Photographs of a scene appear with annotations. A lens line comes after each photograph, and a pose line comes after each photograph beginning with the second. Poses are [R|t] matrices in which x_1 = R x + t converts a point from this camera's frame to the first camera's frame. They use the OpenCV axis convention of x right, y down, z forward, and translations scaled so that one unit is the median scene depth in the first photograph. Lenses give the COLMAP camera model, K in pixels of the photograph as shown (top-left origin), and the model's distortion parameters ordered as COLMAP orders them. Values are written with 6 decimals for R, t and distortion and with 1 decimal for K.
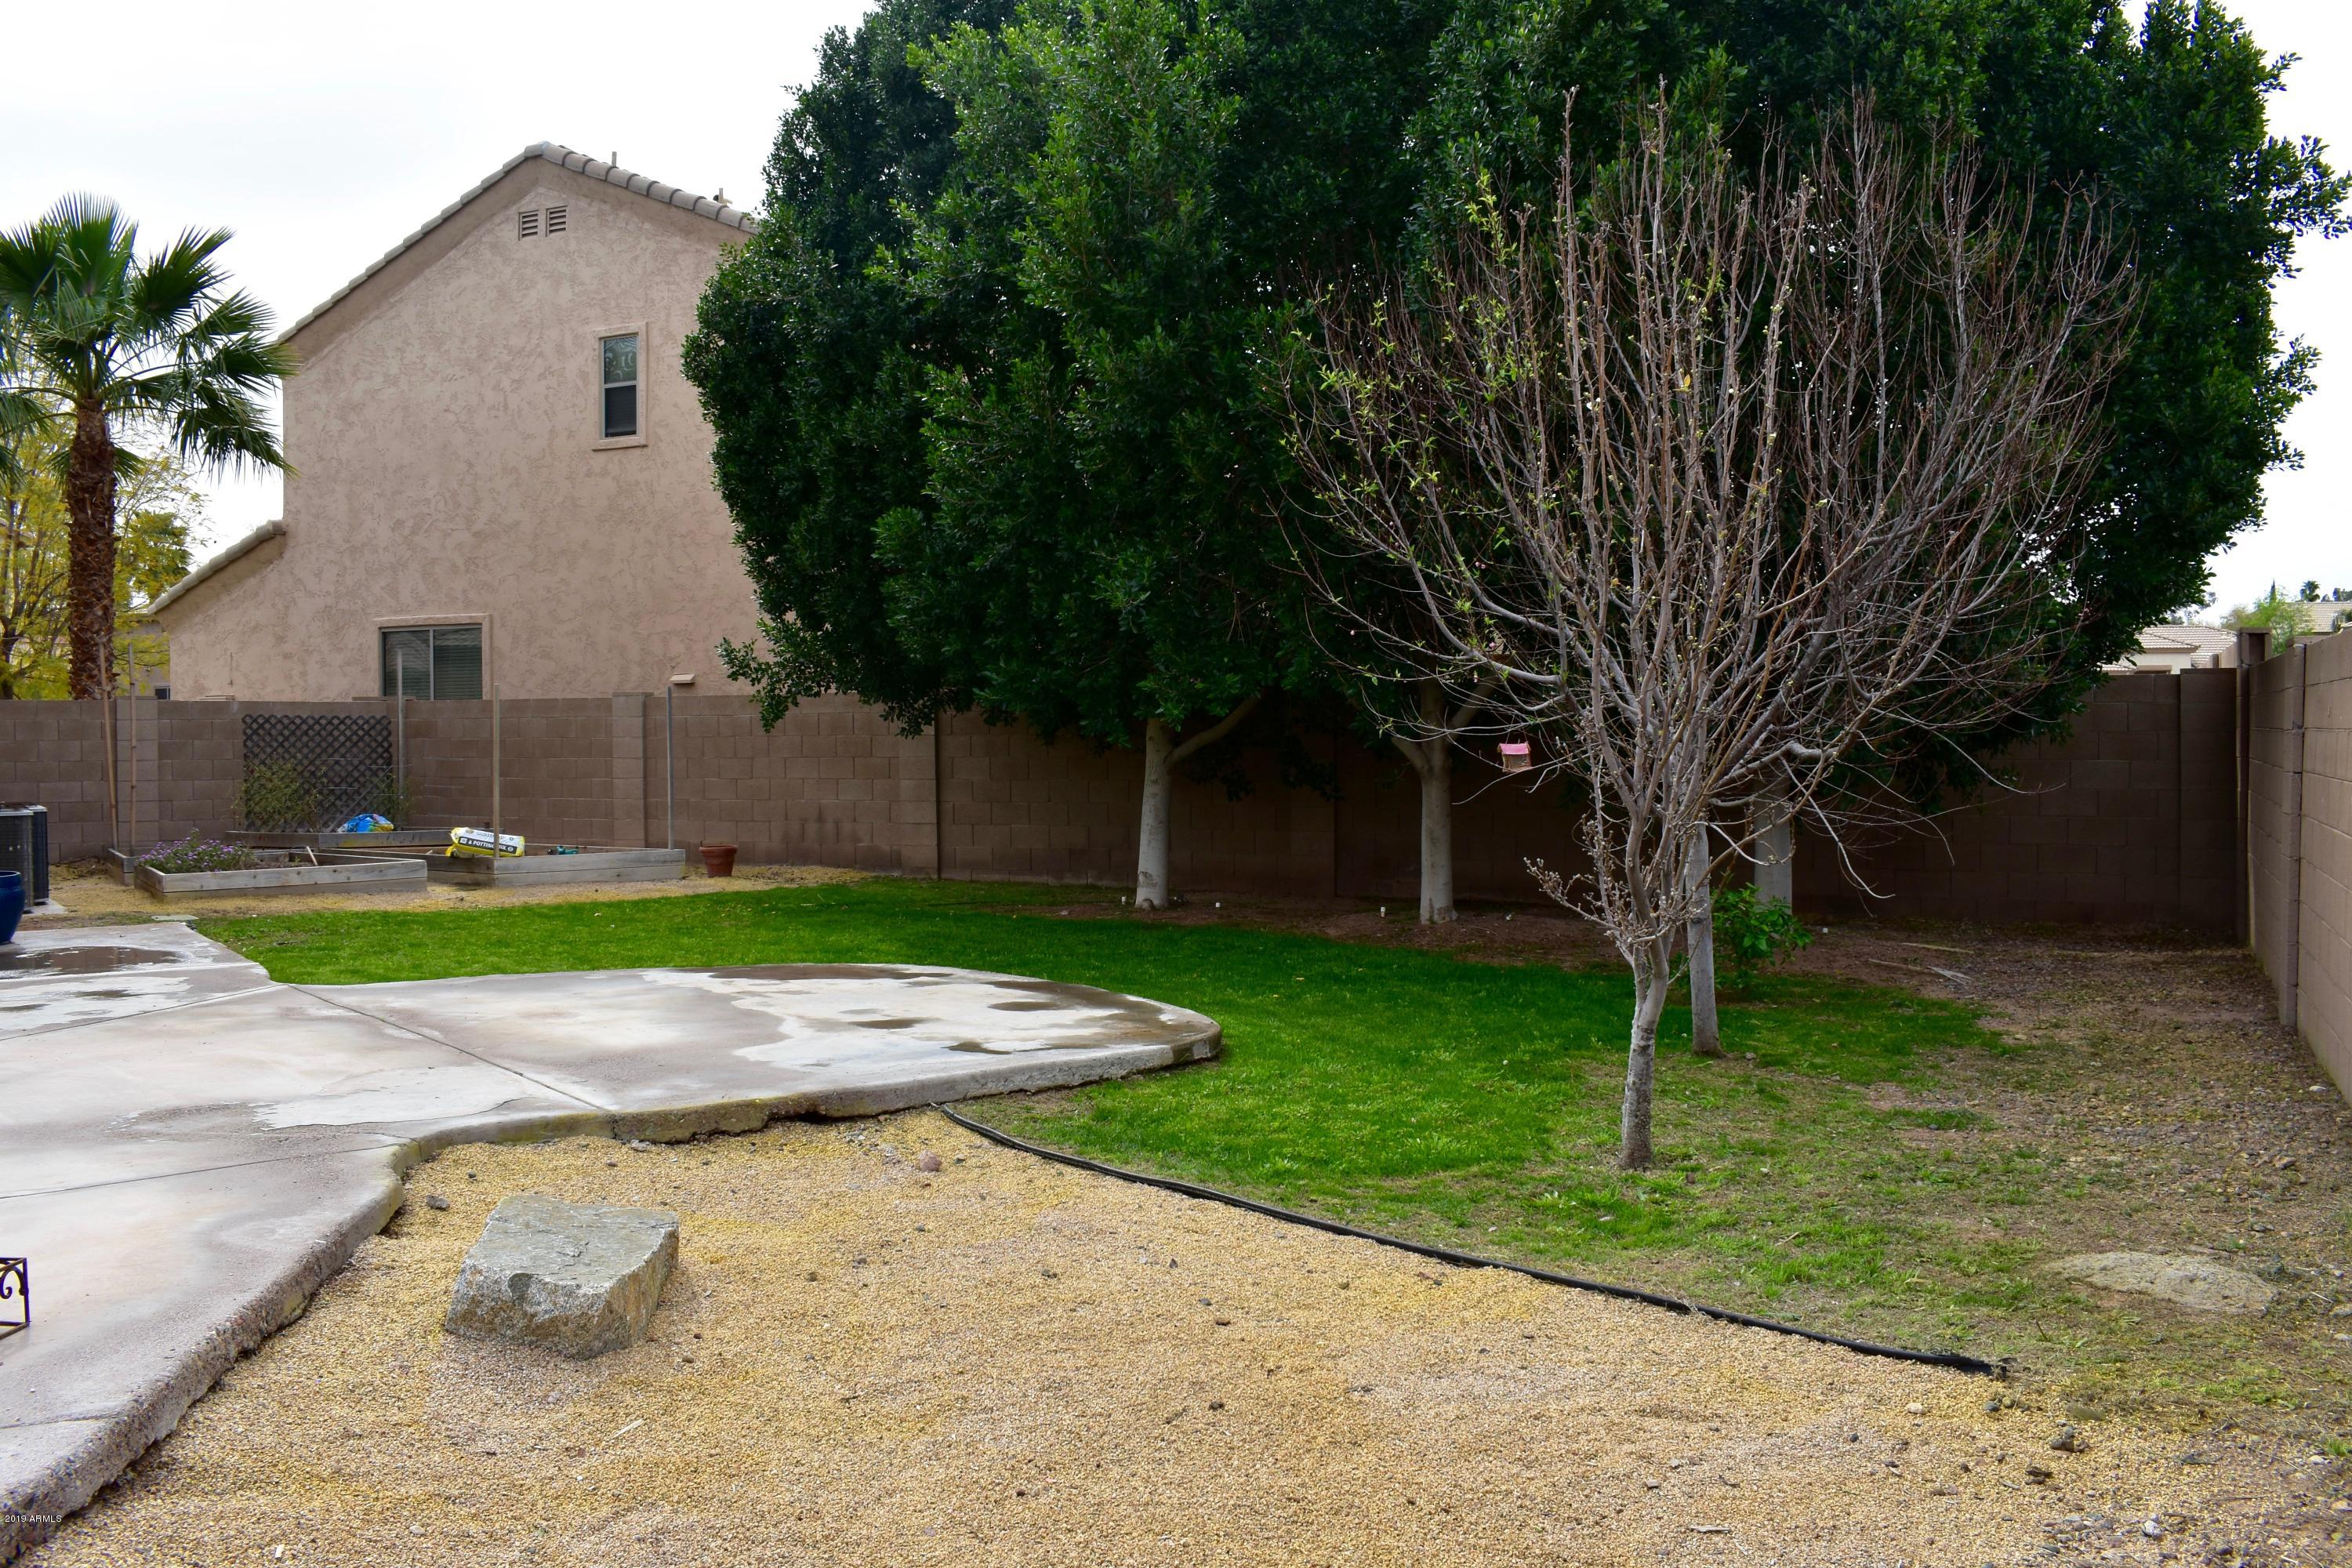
lens RADIAL K [[1952.7, 0, 1169.9], [0, 1952.7, 779.6], [0, 0, 1]] dist [-0.095101, 0.021747]
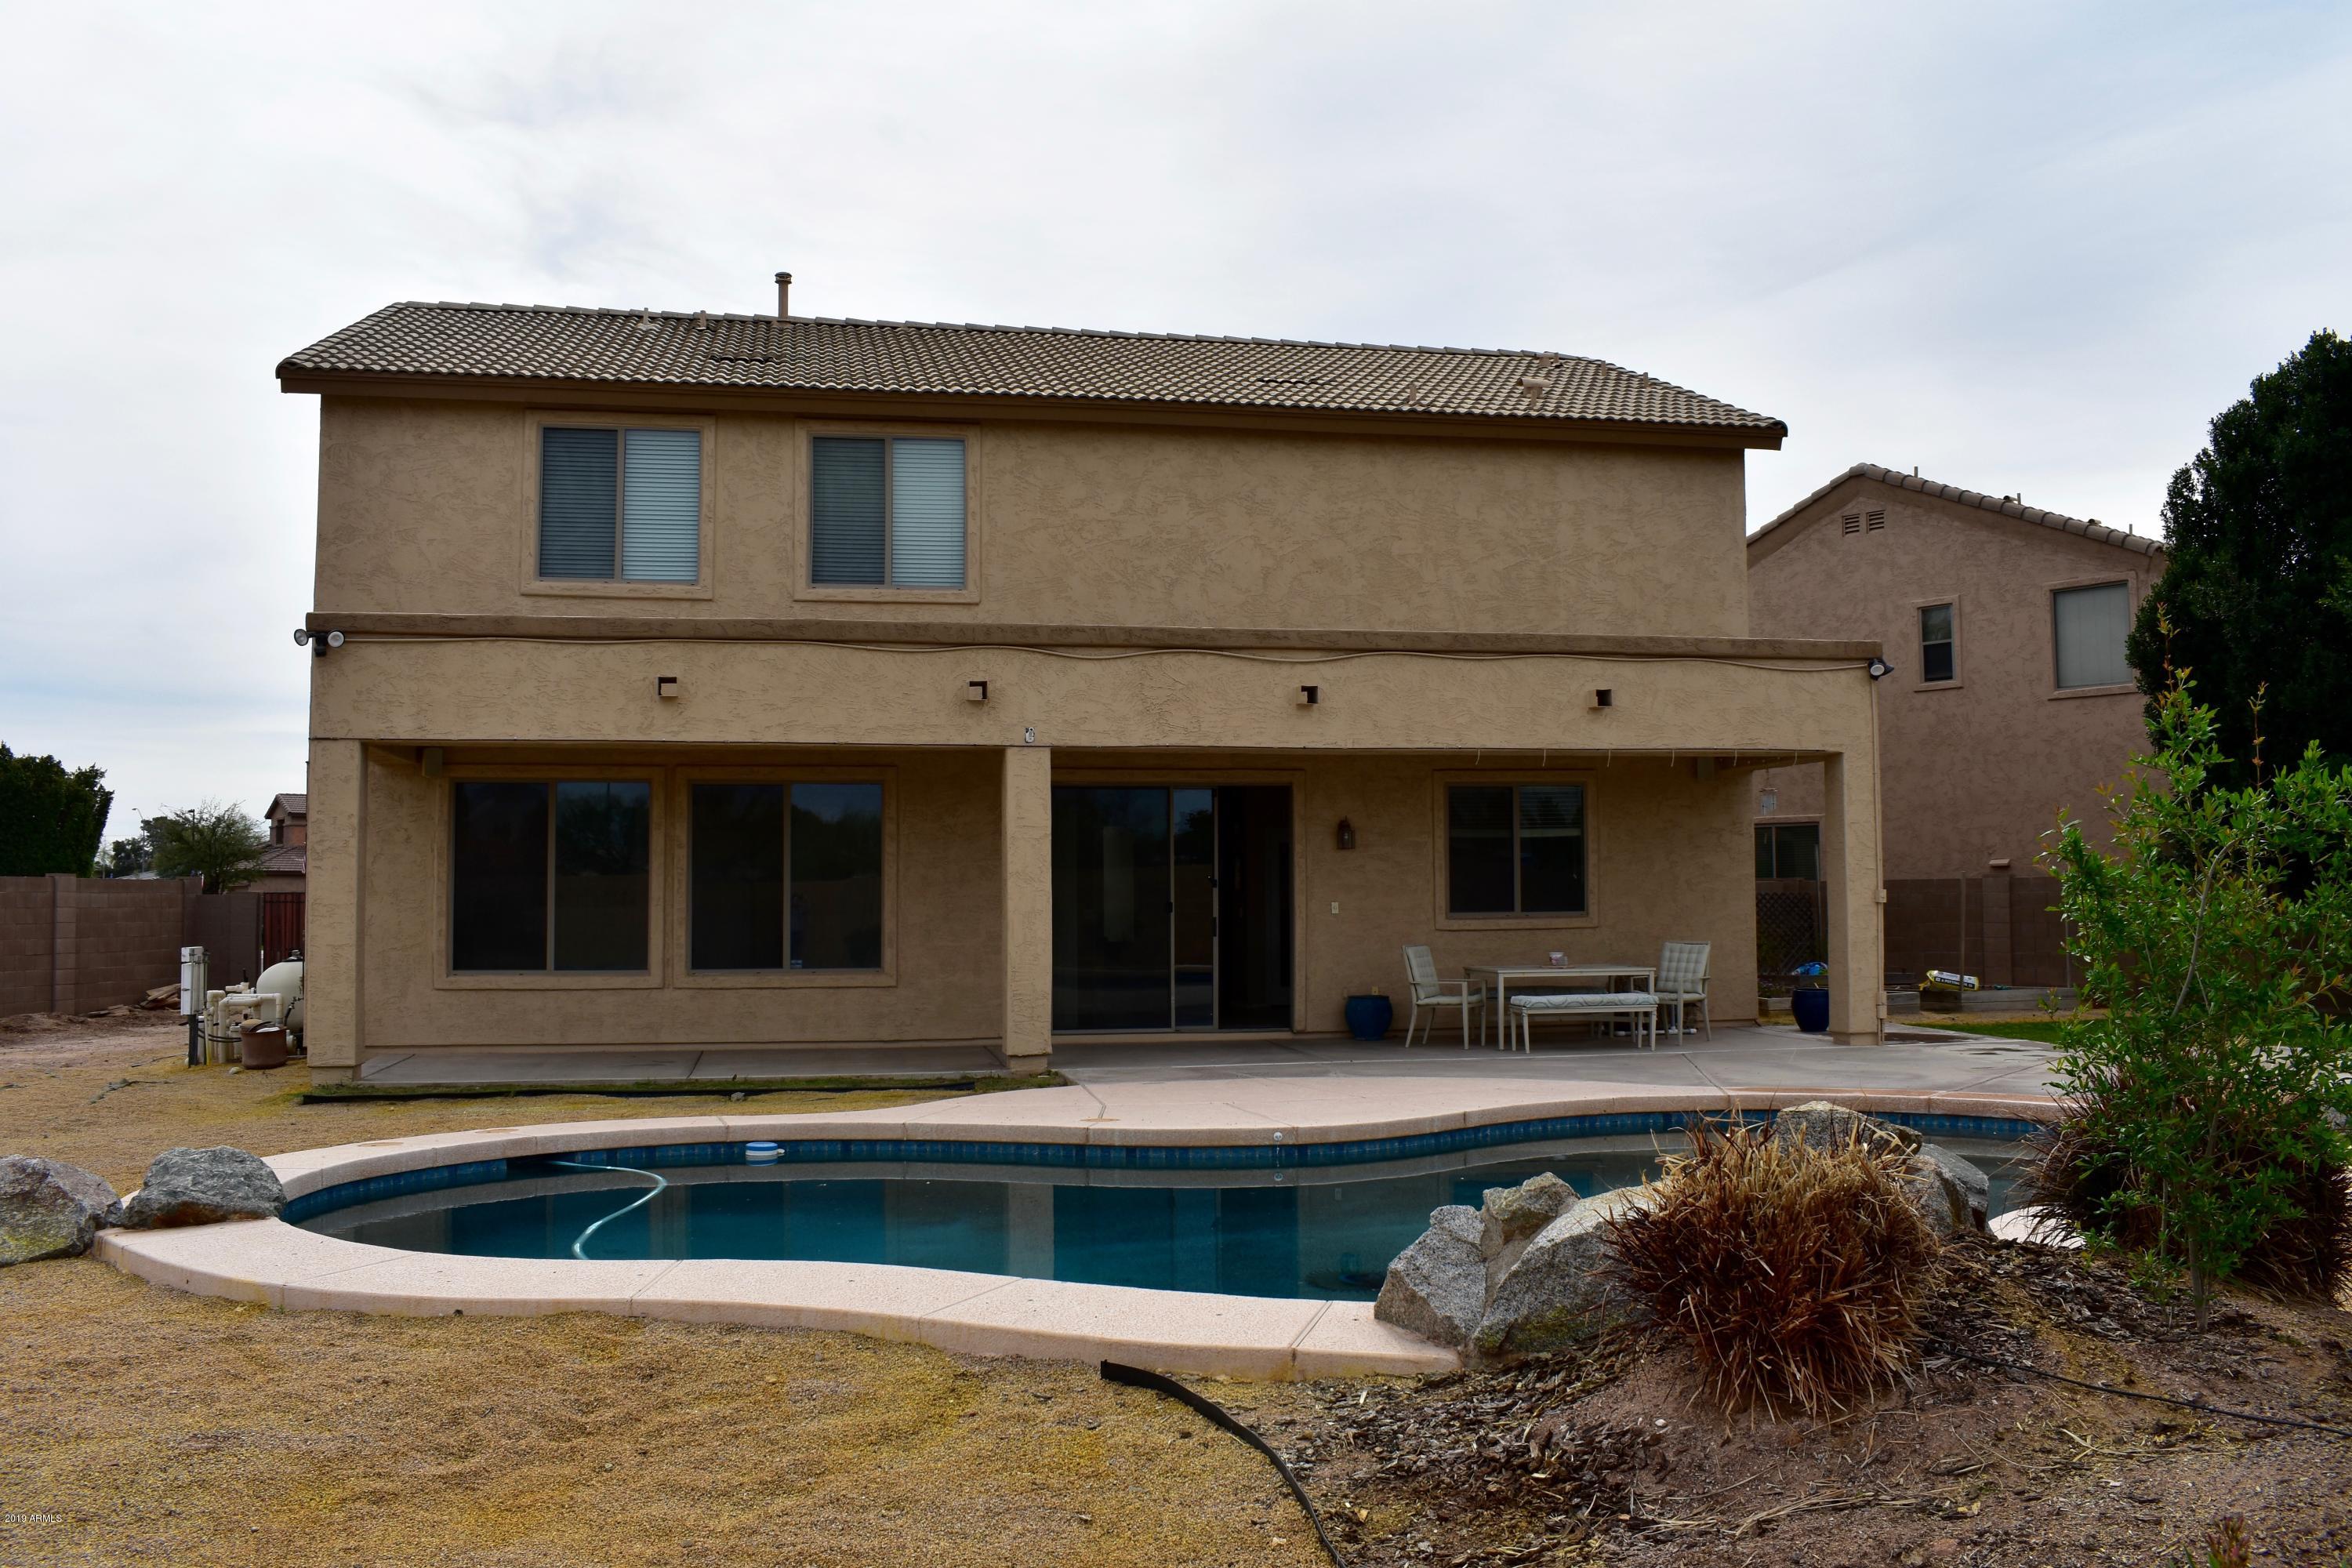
lens RADIAL K [[1952.7, 0, 1179.6], [0, 1952.7, 786.3], [0, 0, 1]] dist [-0.095101, 0.021747]
pose [[0.905342, -0.026209, -0.423874, -0.198568], [-0.008927, 0.996699, -0.080696, 0.006518], [0.424589, 0.076841, 0.902119, -0.415208]]
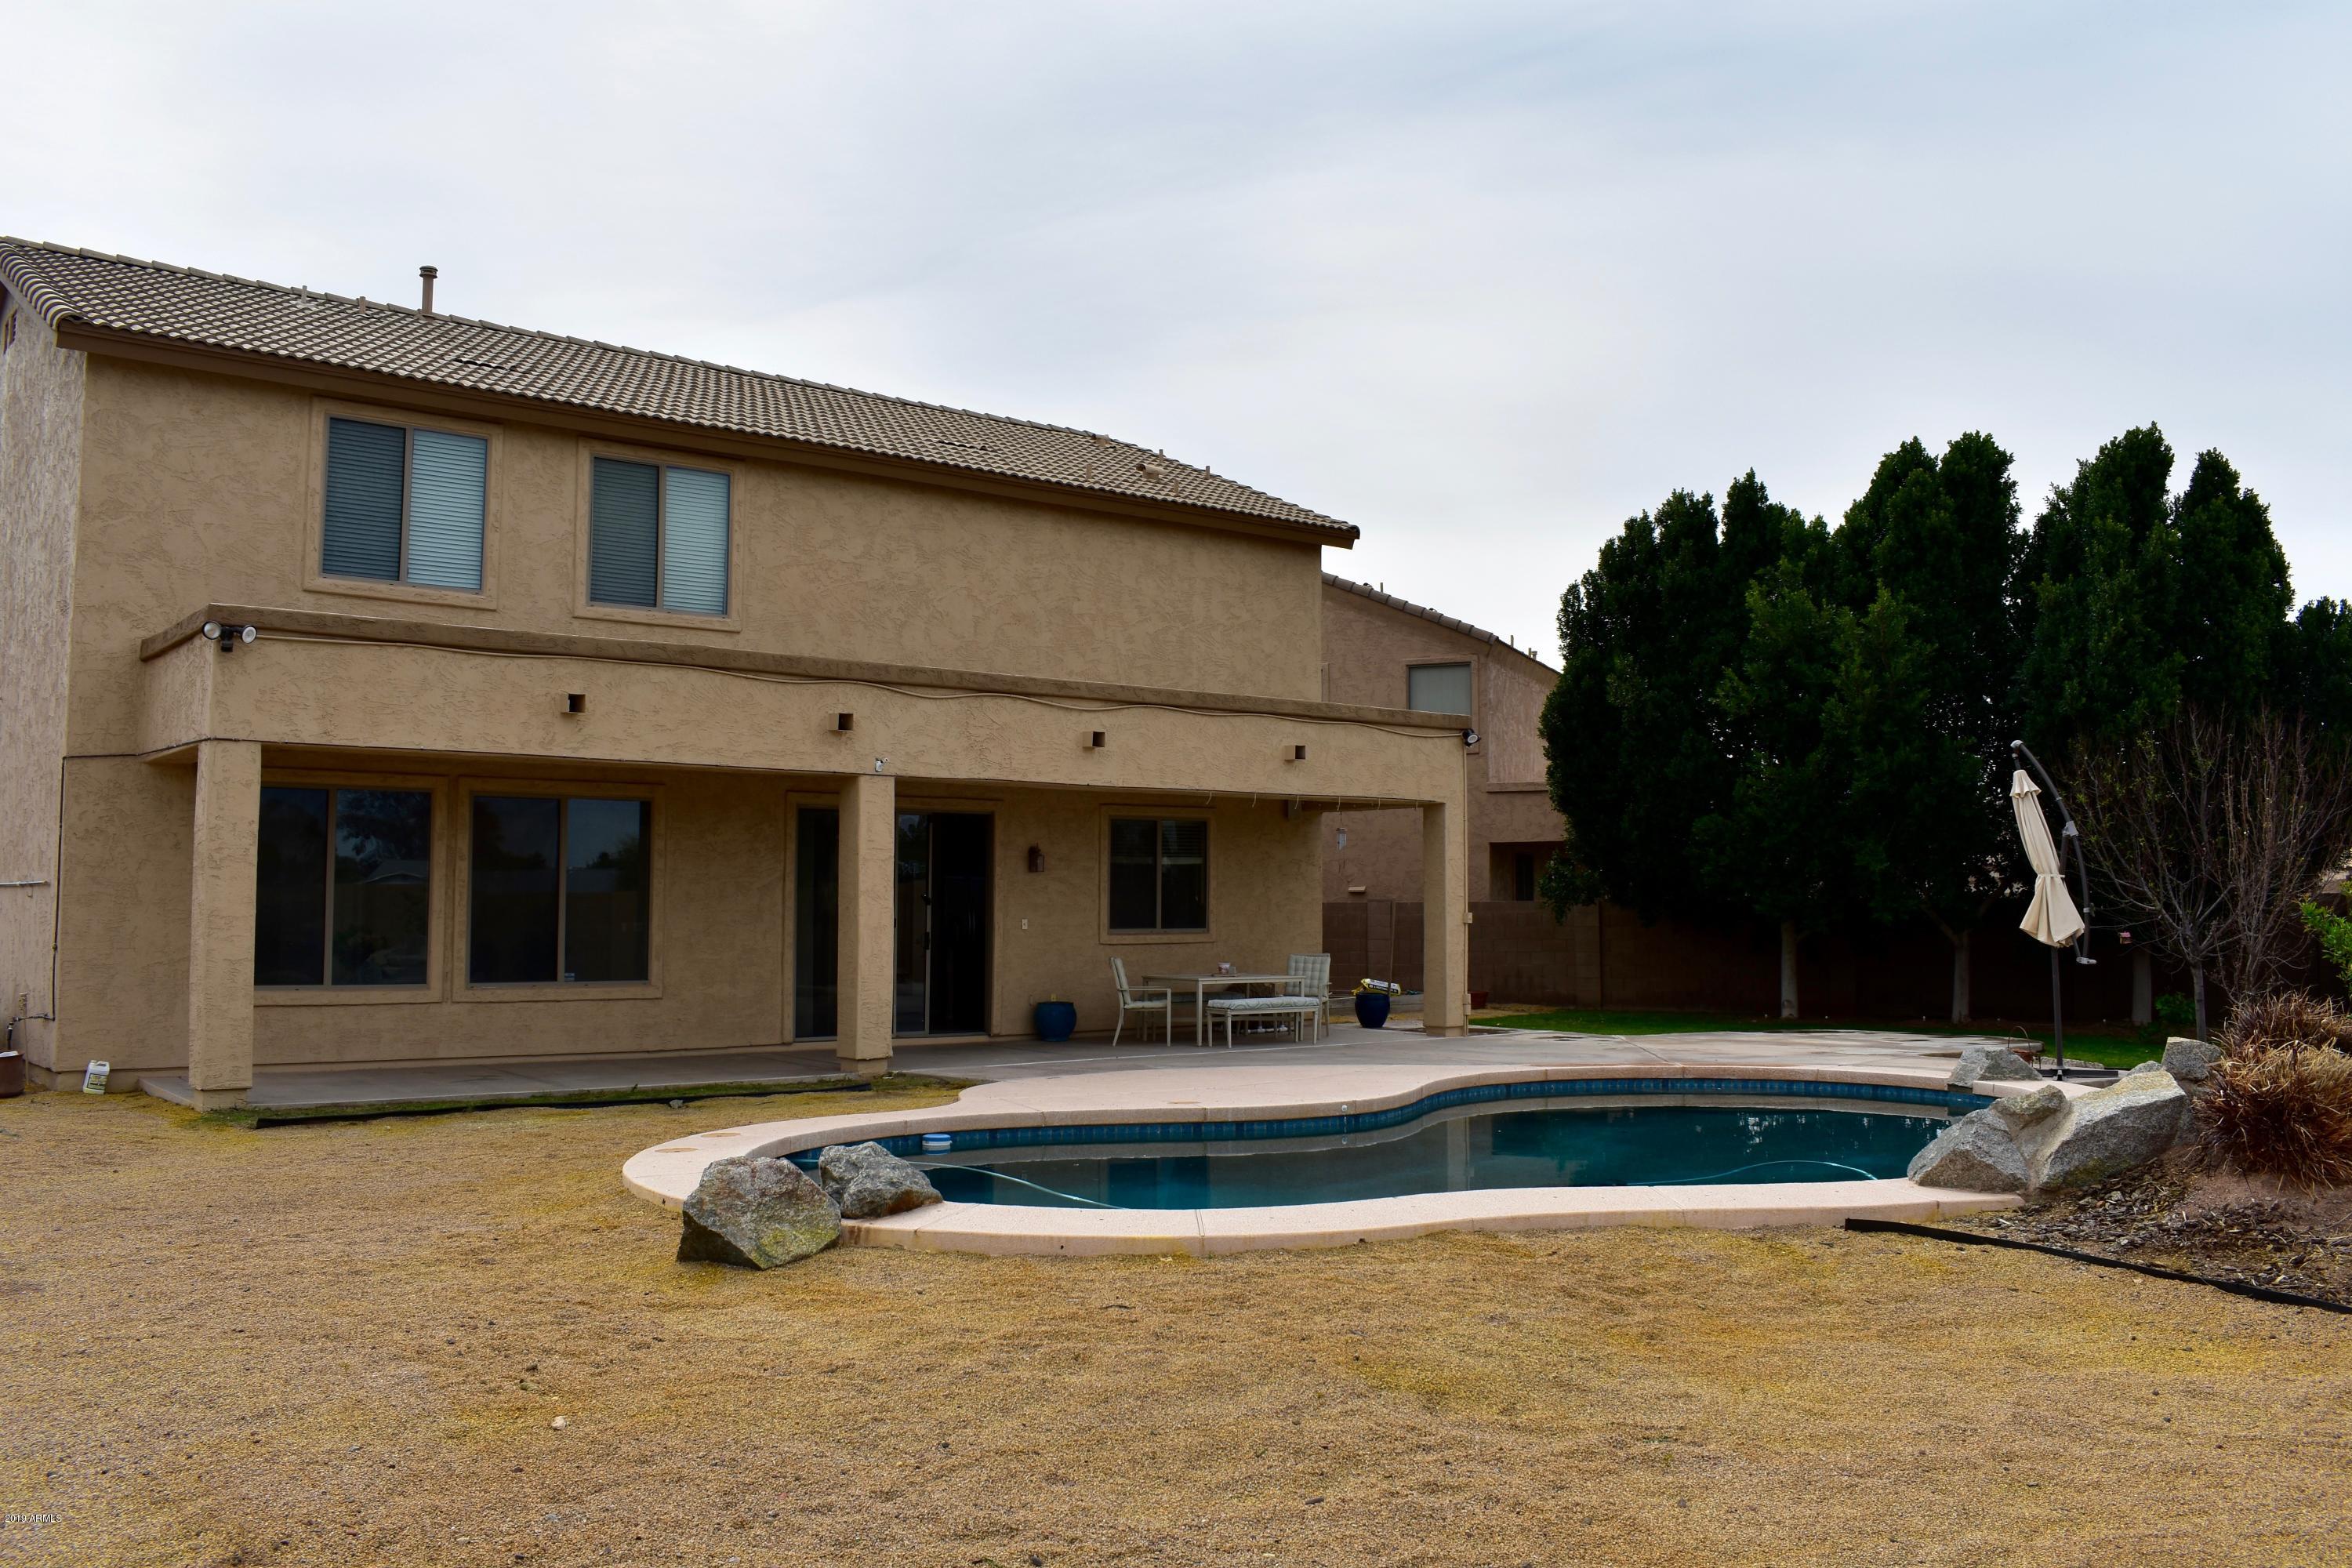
lens RADIAL K [[1952.7, 0, 1183.6], [0, 1952.7, 786.8], [0, 0, 1]] dist [-0.095101, 0.021747]
pose [[0.998630, 0.008739, 0.051590, -0.469869], [-0.004033, 0.995877, -0.090622, 0.009336], [-0.052169, 0.090289, 0.994548, -0.574662]]
